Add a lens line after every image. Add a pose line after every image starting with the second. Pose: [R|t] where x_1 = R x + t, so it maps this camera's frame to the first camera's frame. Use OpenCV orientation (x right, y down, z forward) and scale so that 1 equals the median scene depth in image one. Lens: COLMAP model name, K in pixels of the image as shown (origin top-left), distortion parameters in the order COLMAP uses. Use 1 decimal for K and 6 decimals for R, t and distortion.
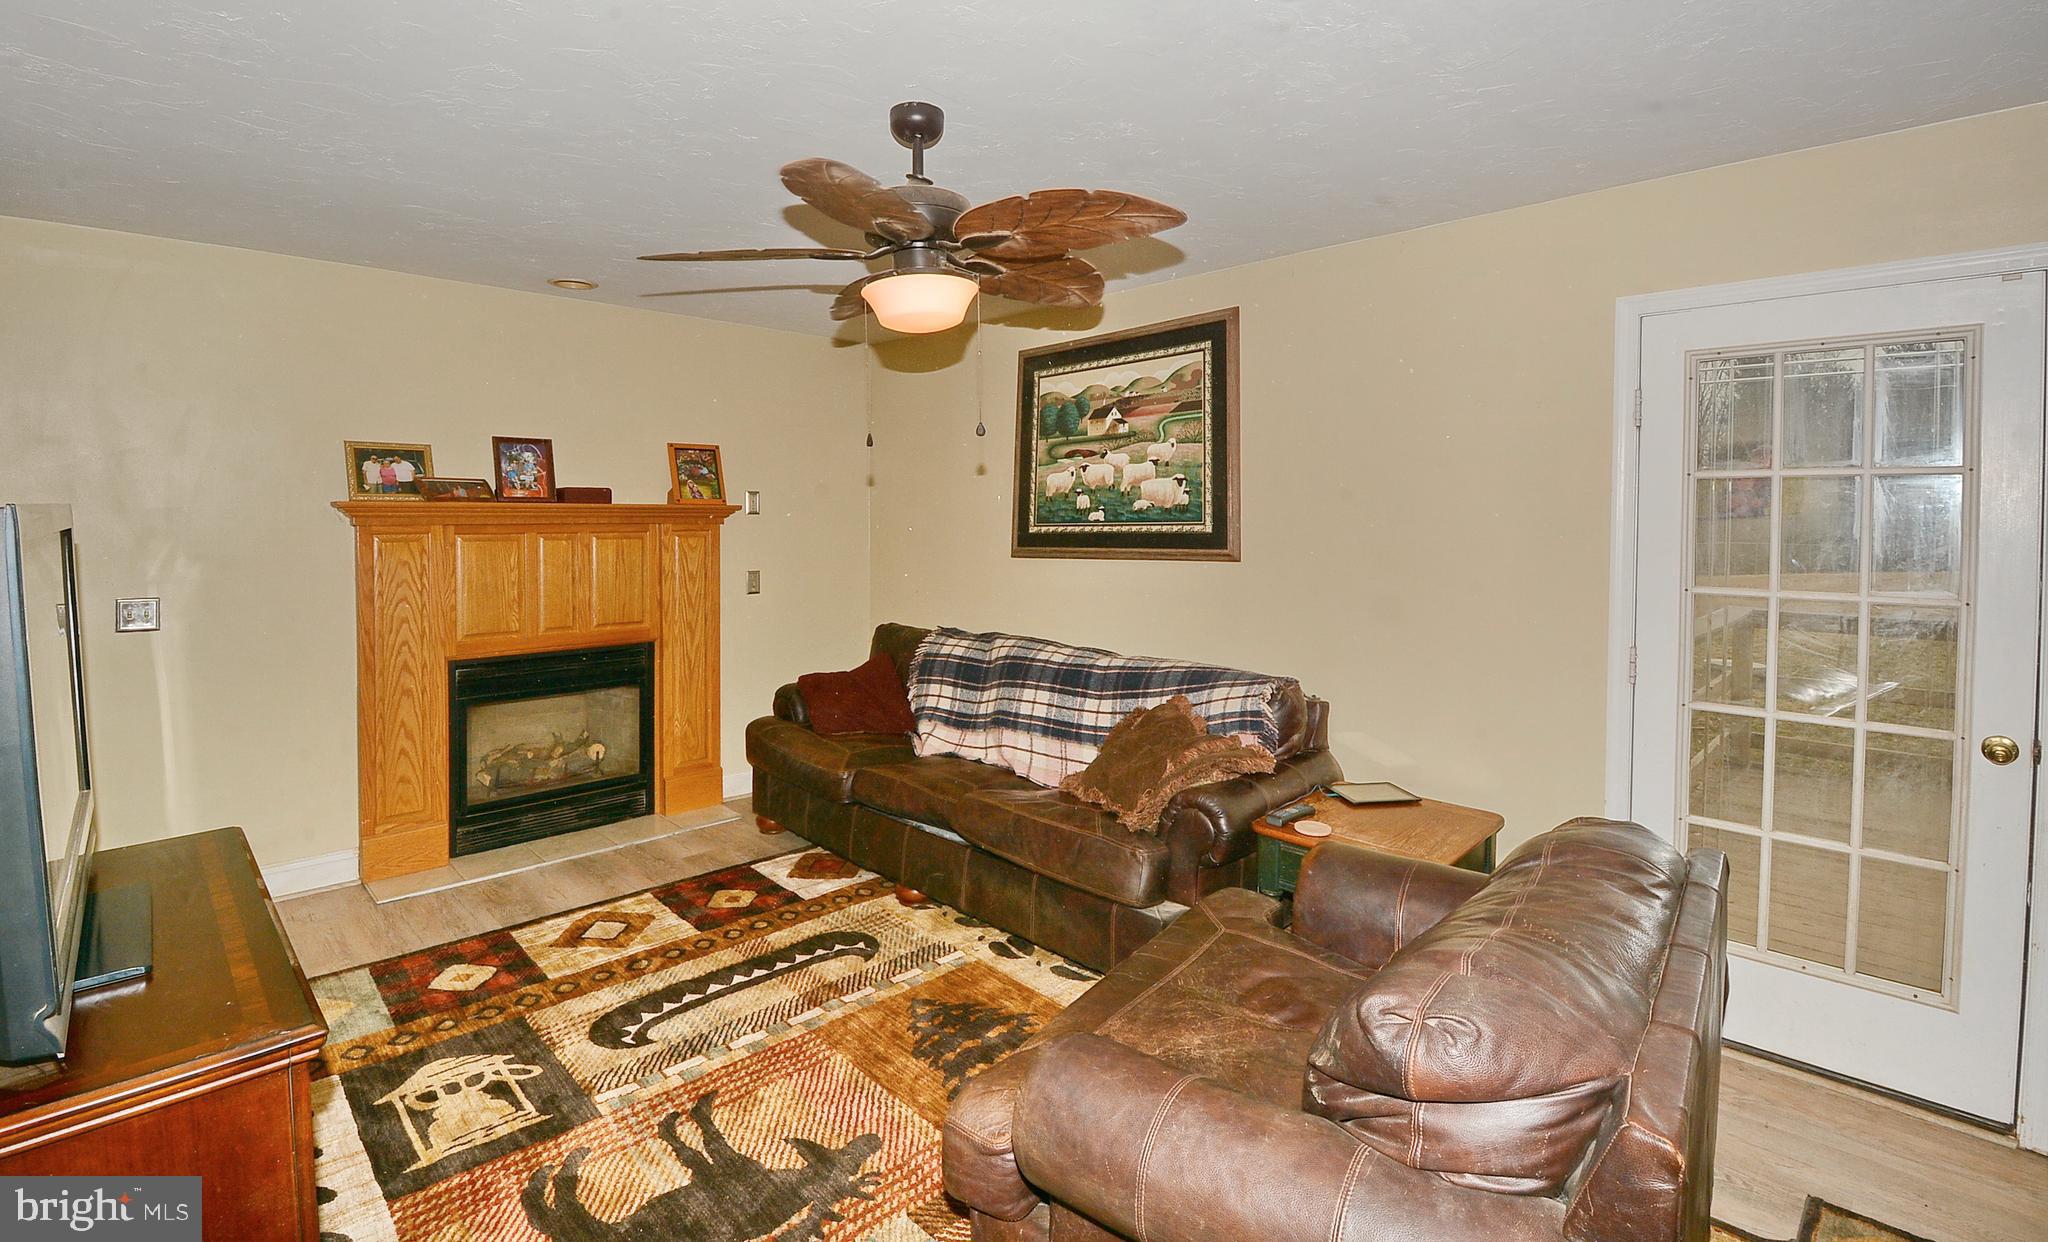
lens RADIAL K [[940.0, 0, 979.8], [0, 940.0, 536.7], [0, 0, 1]] dist [-0.012405, -0.000405]
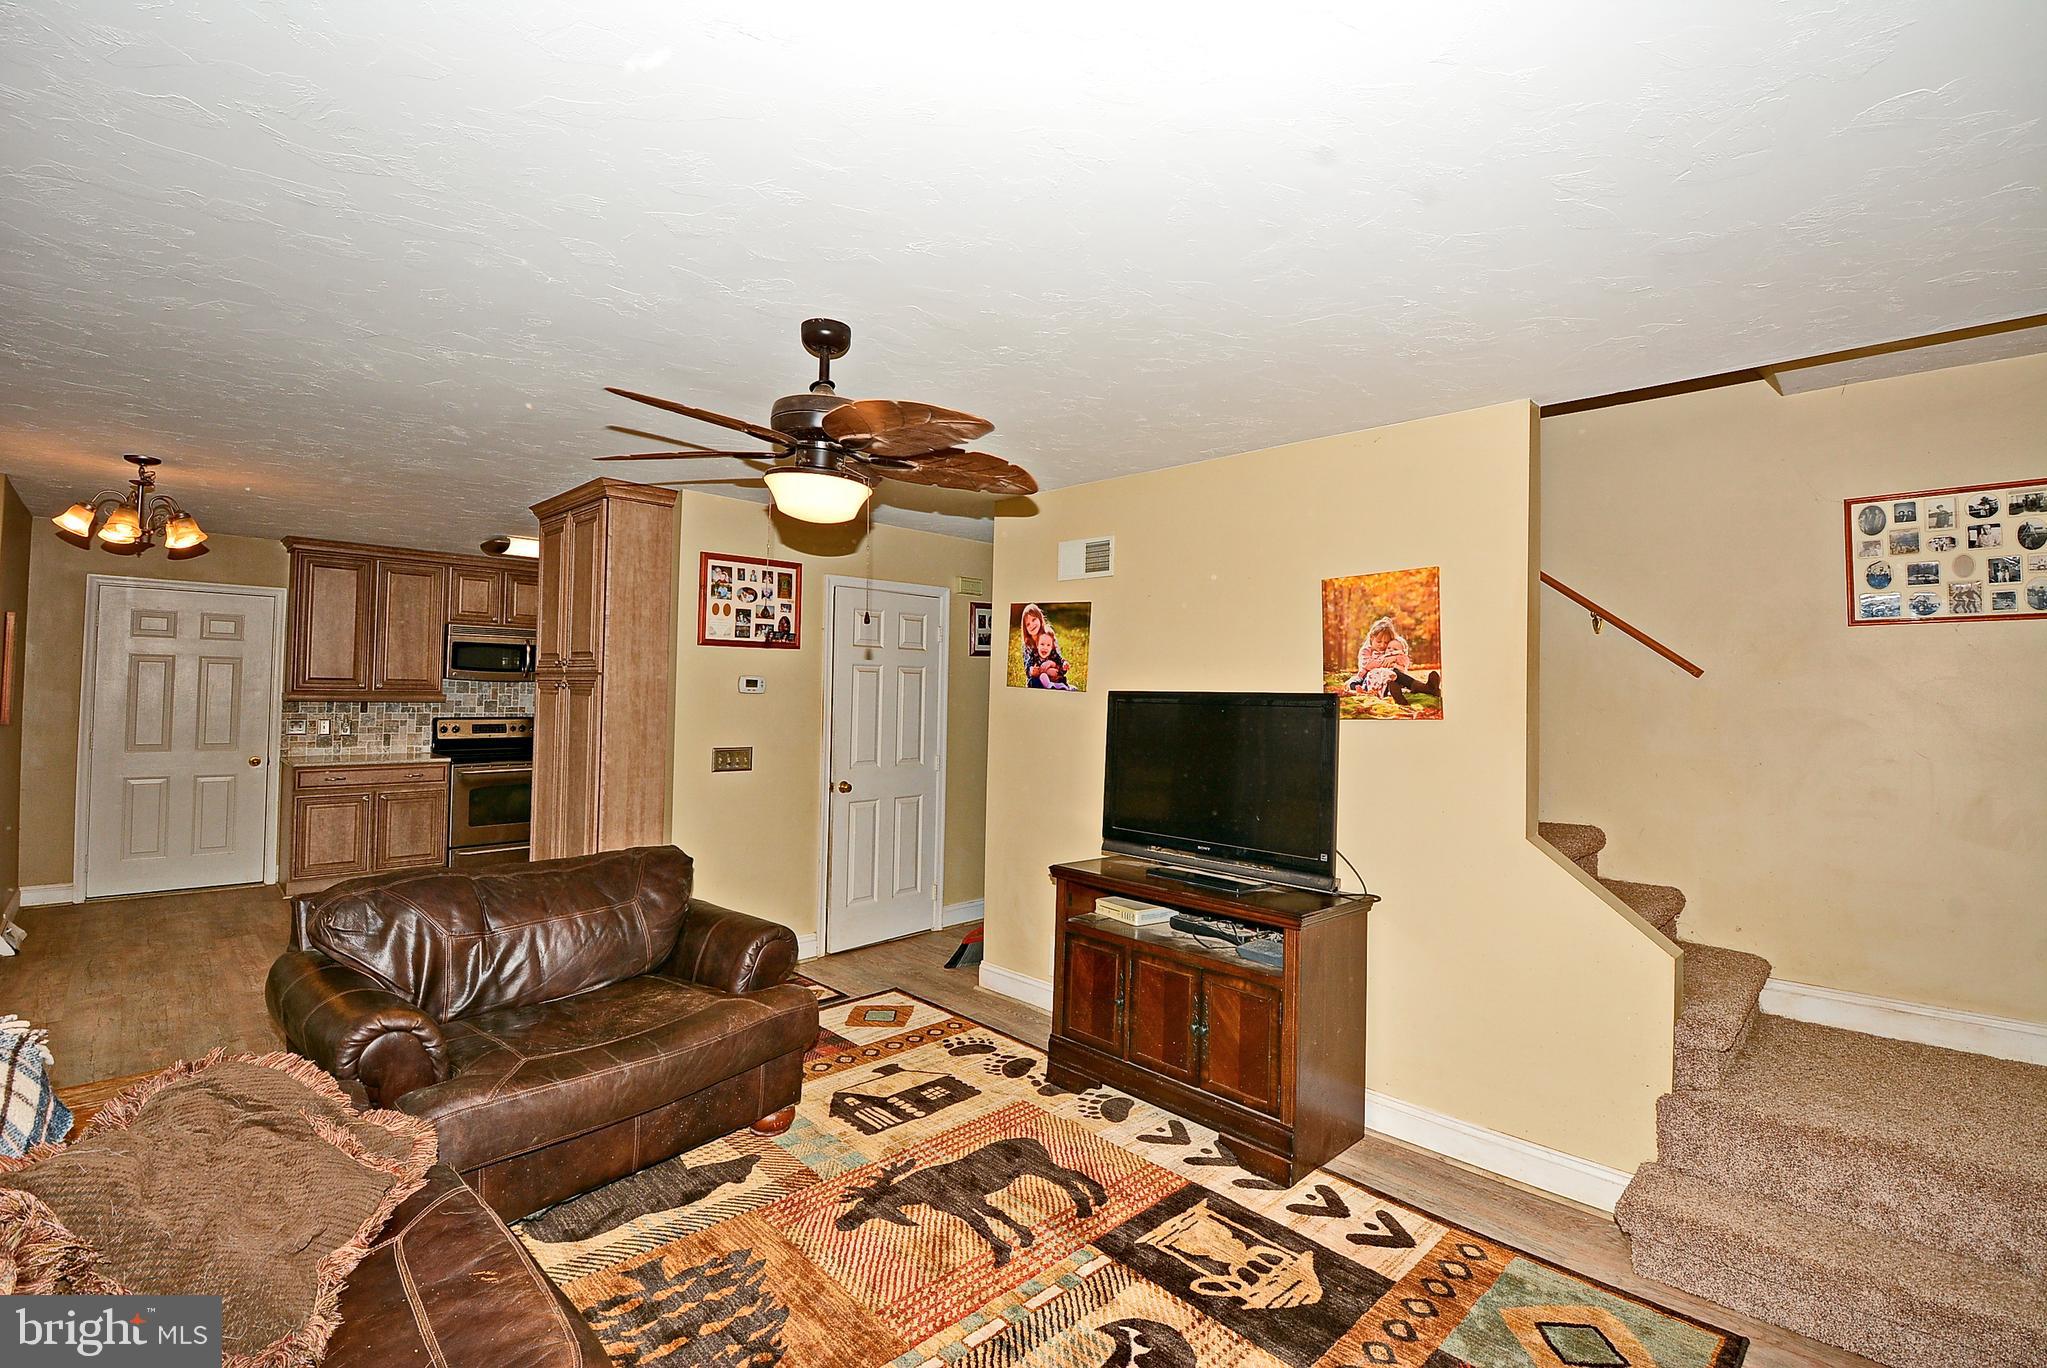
lens RADIAL K [[898.8, 0, 1018.4], [0, 898.8, 671.3], [0, 0, 1]] dist [0.007108, -0.016401]
pose [[-0.999222, -0.026550, -0.029168, -0.164036], [-0.026590, 0.999646, 0.001000, -0.028130], [0.029131, 0.001775, -0.999574, 1.227653]]
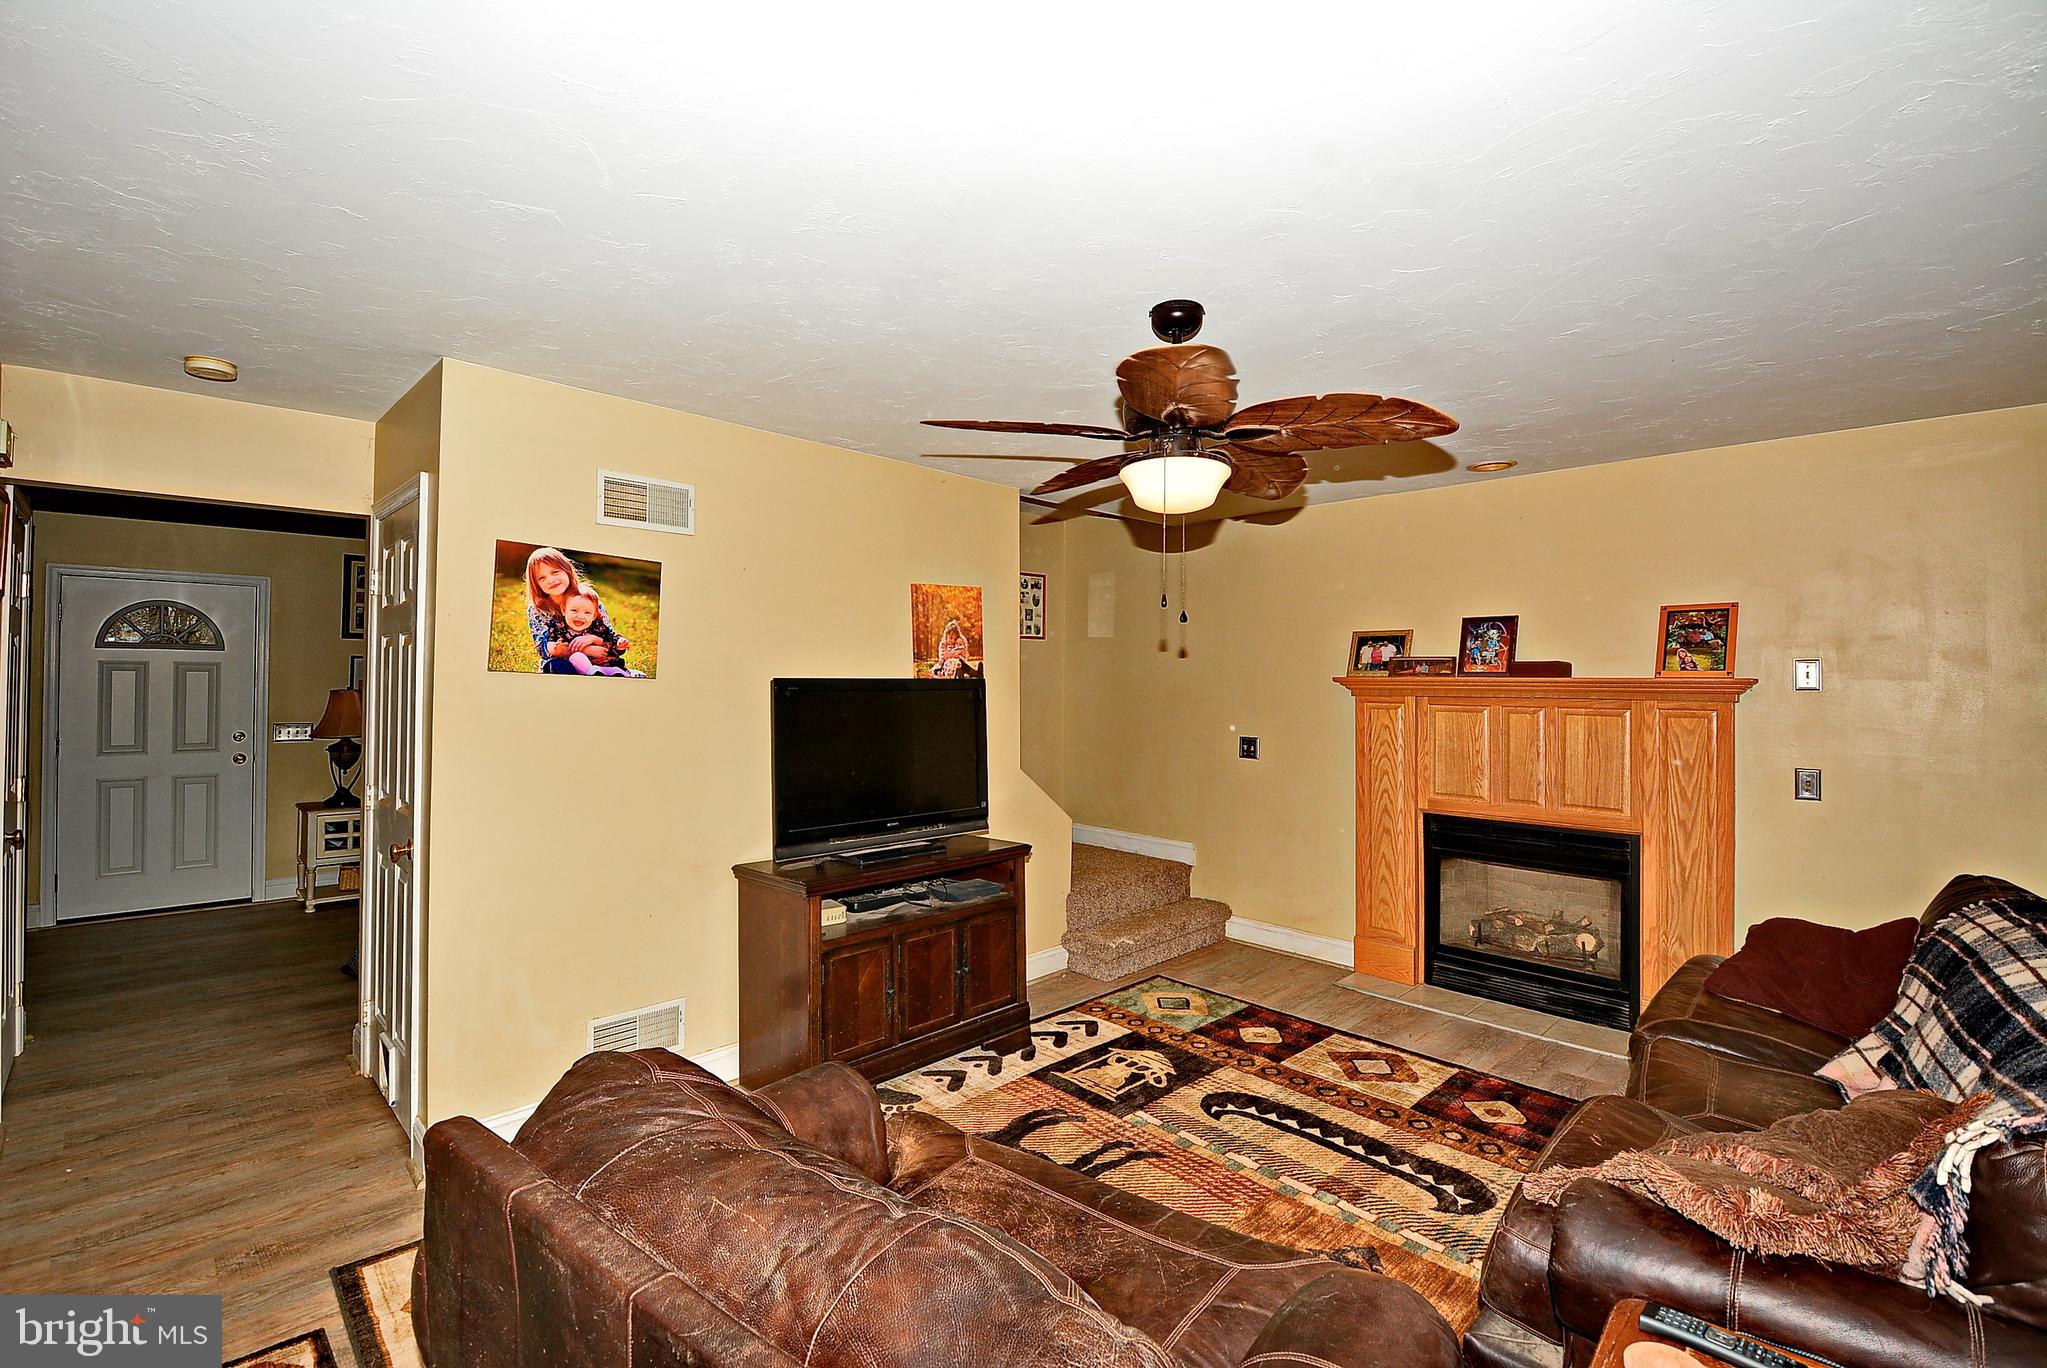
lens RADIAL K [[898.8, 0, 1032.3], [0, 898.8, 676.7], [0, 0, 1]] dist [0.007108, -0.016401]
pose [[0.039673, -0.007952, -0.999181, 0.556988], [-0.033729, 0.999388, -0.009293, -0.010772], [0.998643, 0.034070, 0.039381, 0.475938]]
